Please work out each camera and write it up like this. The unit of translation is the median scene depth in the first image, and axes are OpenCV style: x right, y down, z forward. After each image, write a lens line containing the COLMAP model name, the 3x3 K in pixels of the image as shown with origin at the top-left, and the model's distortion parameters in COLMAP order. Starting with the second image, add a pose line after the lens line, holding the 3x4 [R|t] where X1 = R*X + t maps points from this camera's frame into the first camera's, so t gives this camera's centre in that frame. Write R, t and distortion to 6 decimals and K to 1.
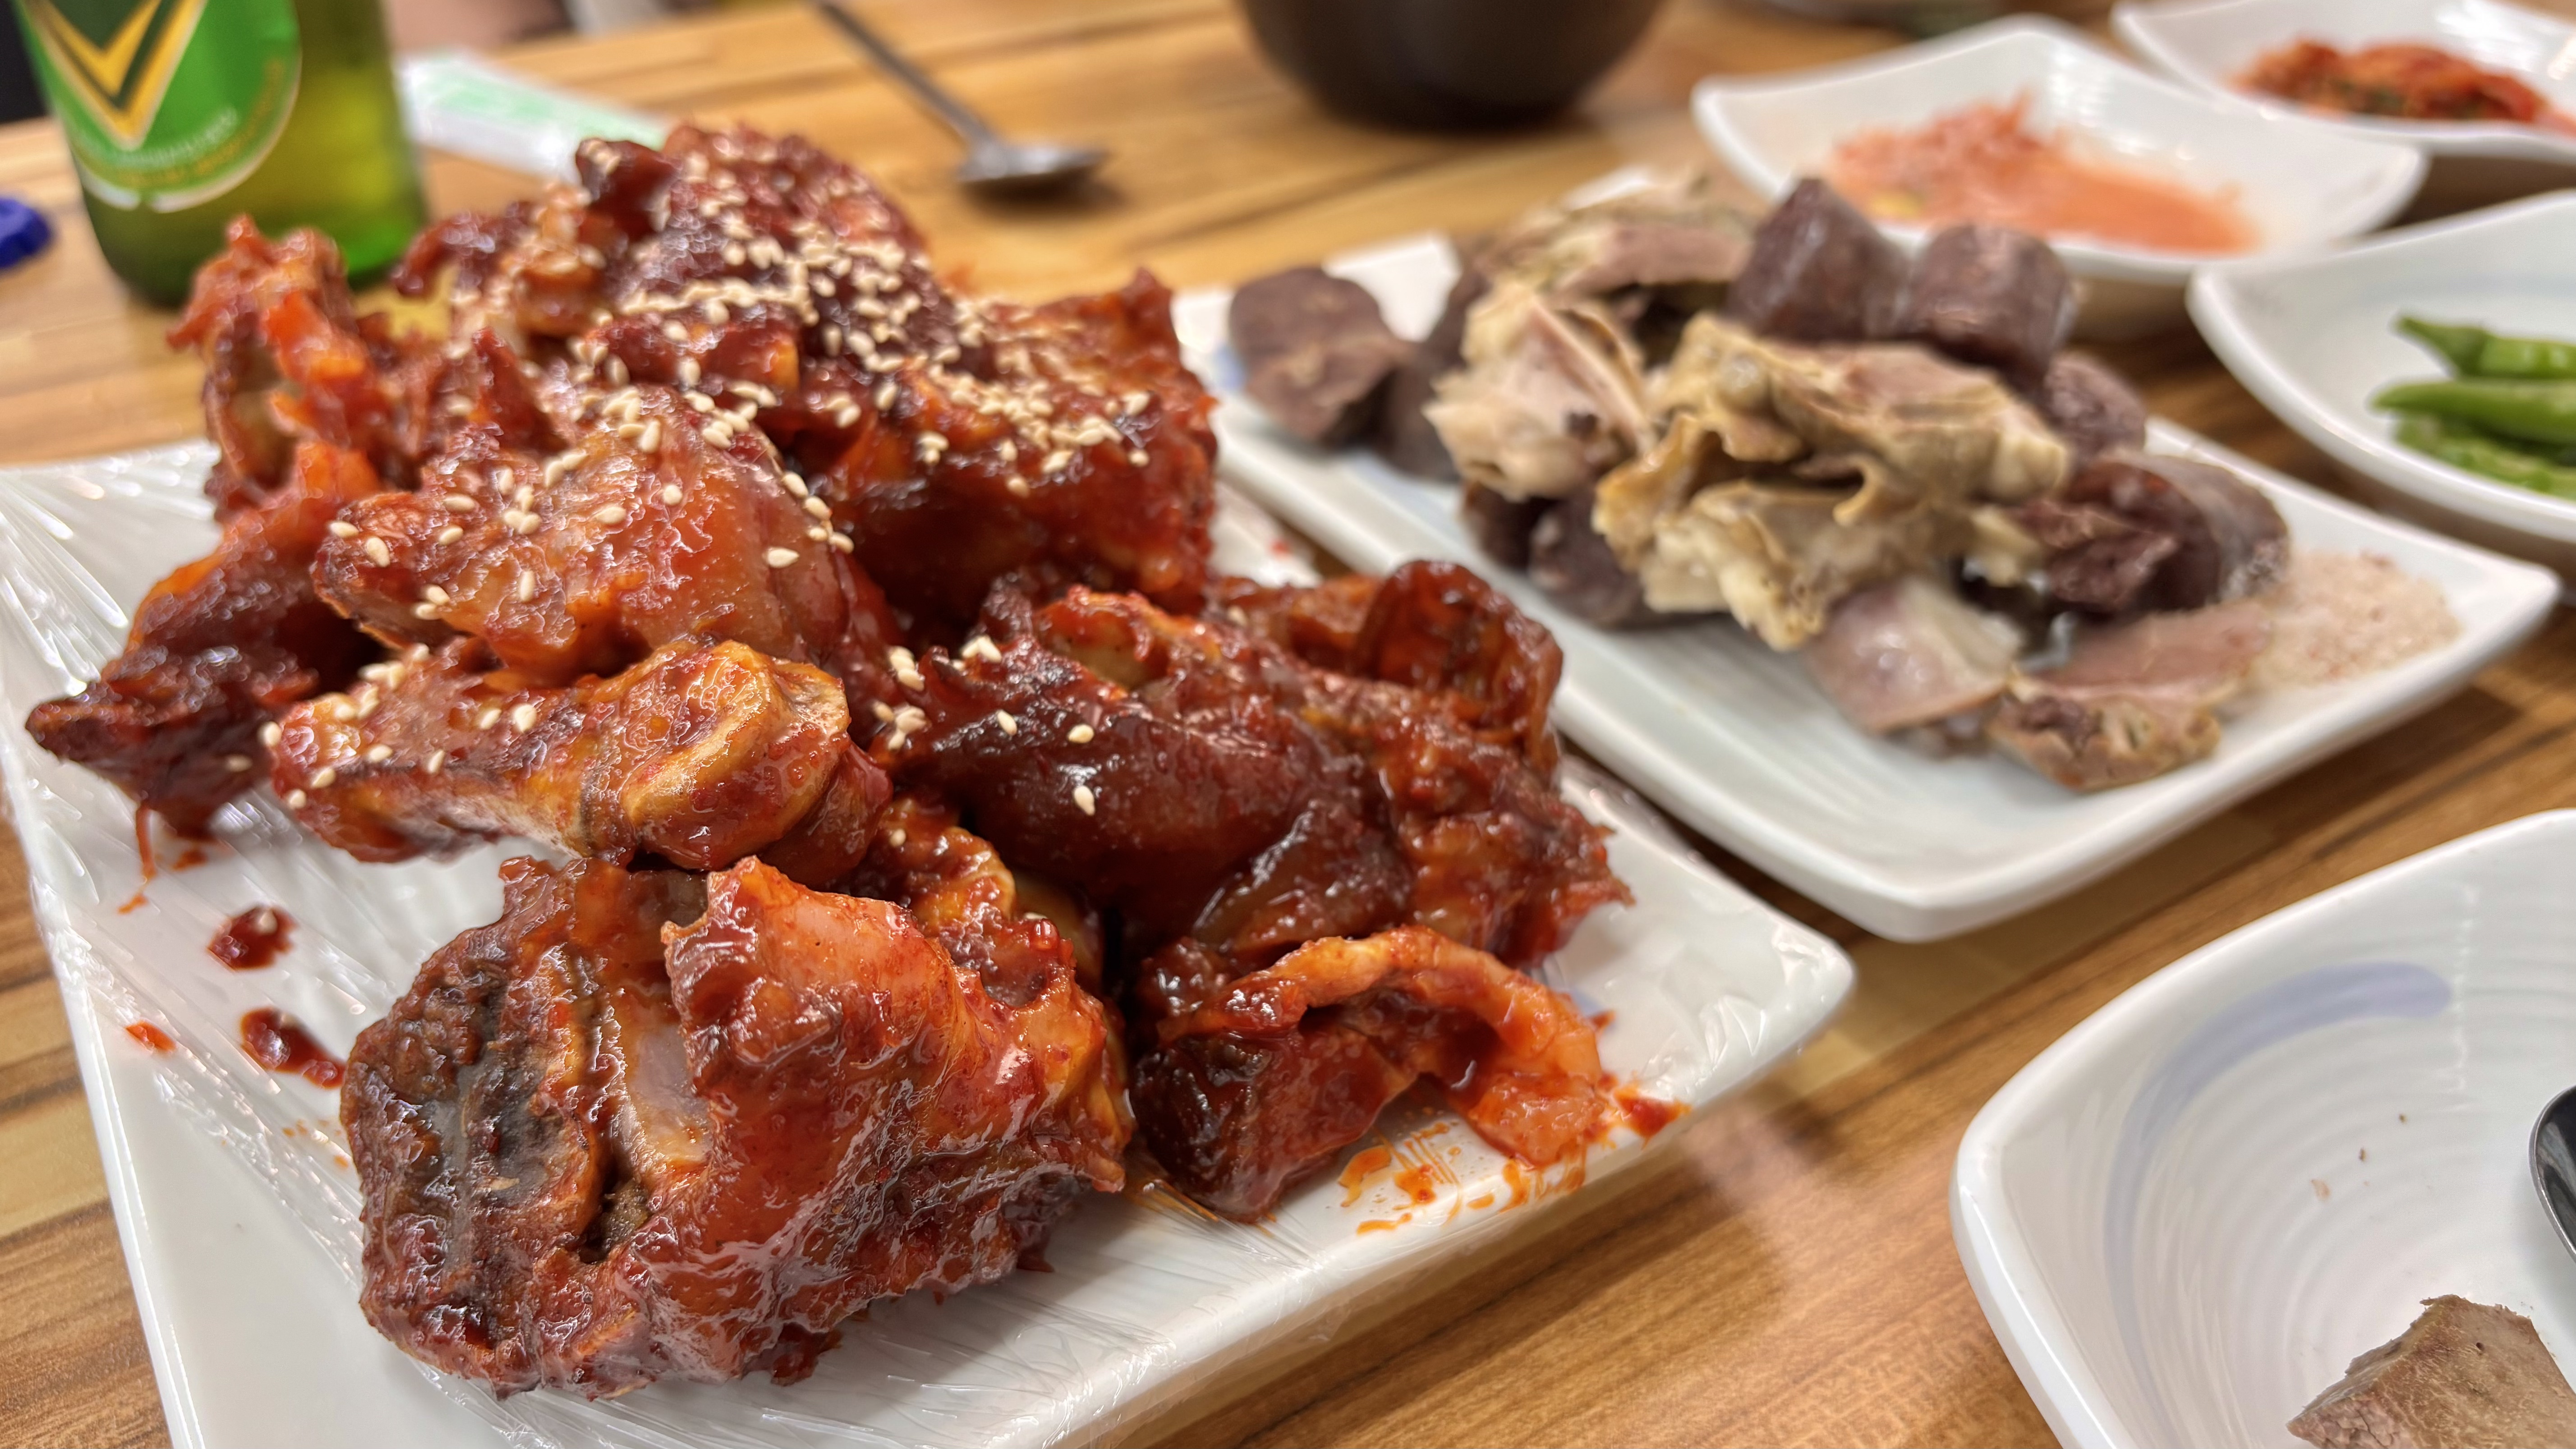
lens RADIAL K [[2048.0, 0, 1288.2], [0, 2048.0, 668.4], [0, 0, 1]] dist [0.000038, -0.055221]
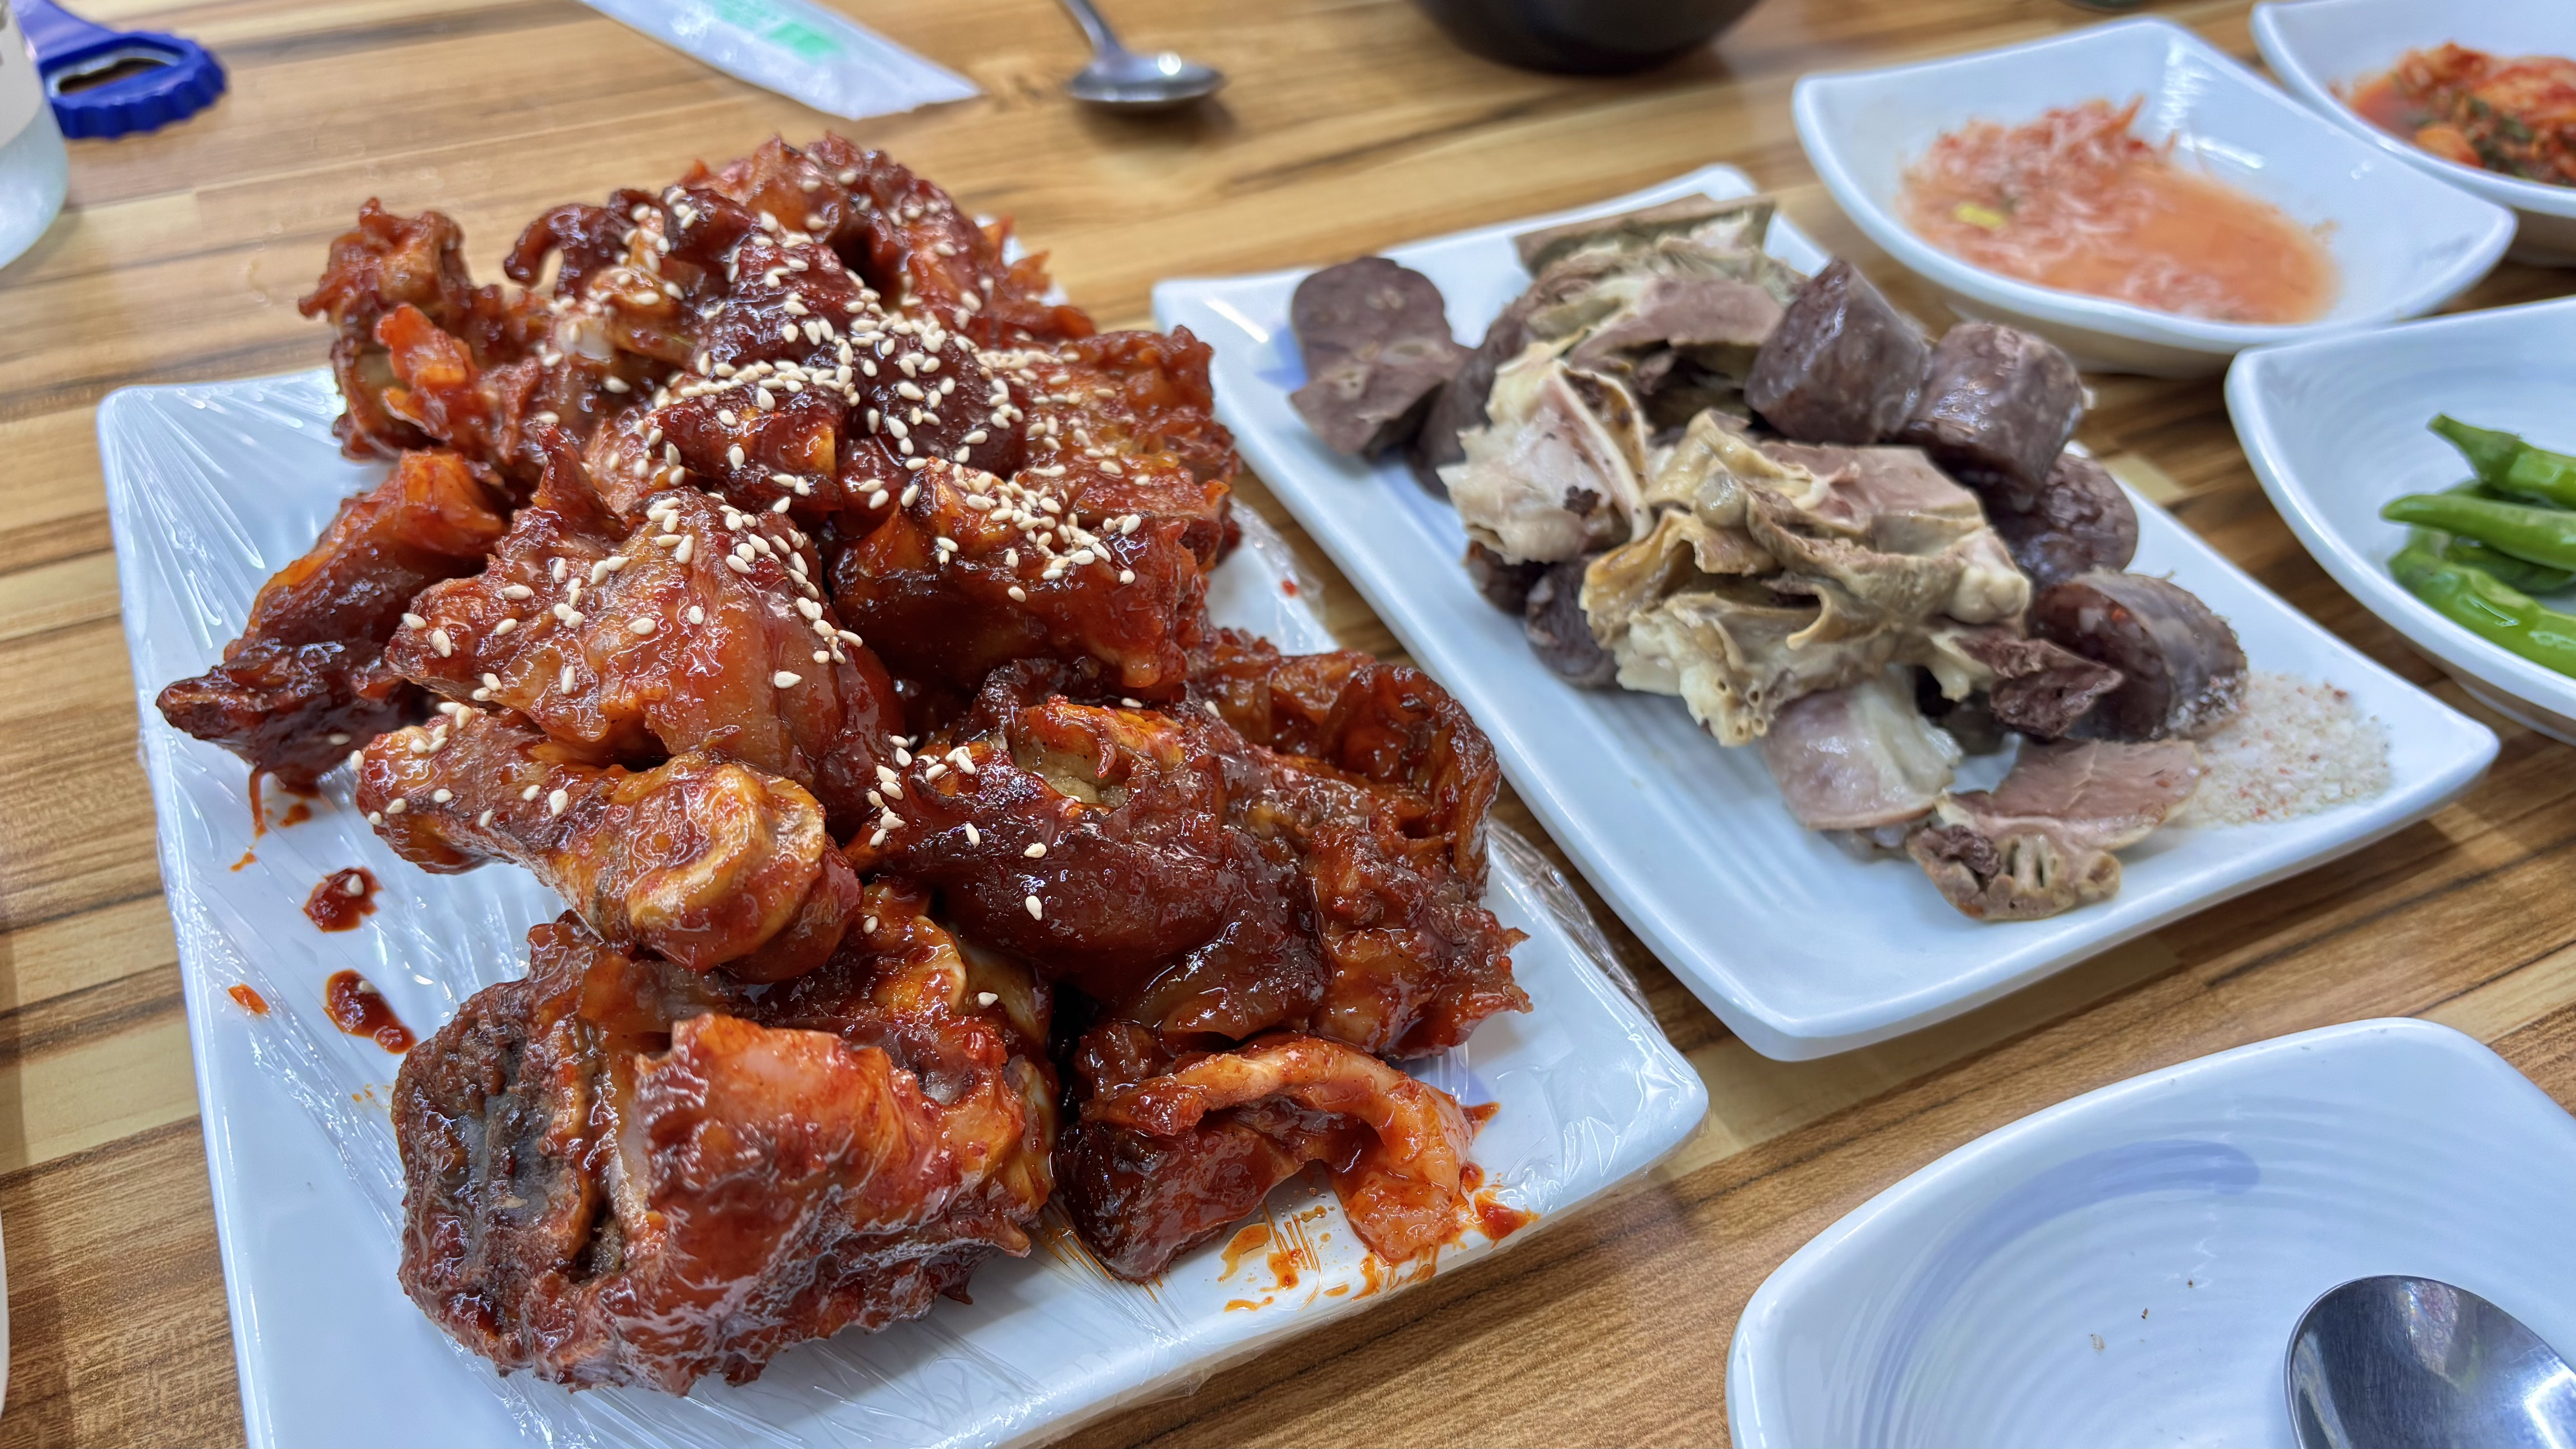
lens RADIAL K [[2048.0, 0, 1299.1], [0, 2048.0, 671.8], [0, 0, 1]] dist [0.000038, -0.055221]
pose [[0.993194, 0.100490, -0.058880, 0.089806], [-0.092716, 0.988129, 0.122491, -0.193243], [0.070490, -0.116198, 0.990722, -0.098913]]
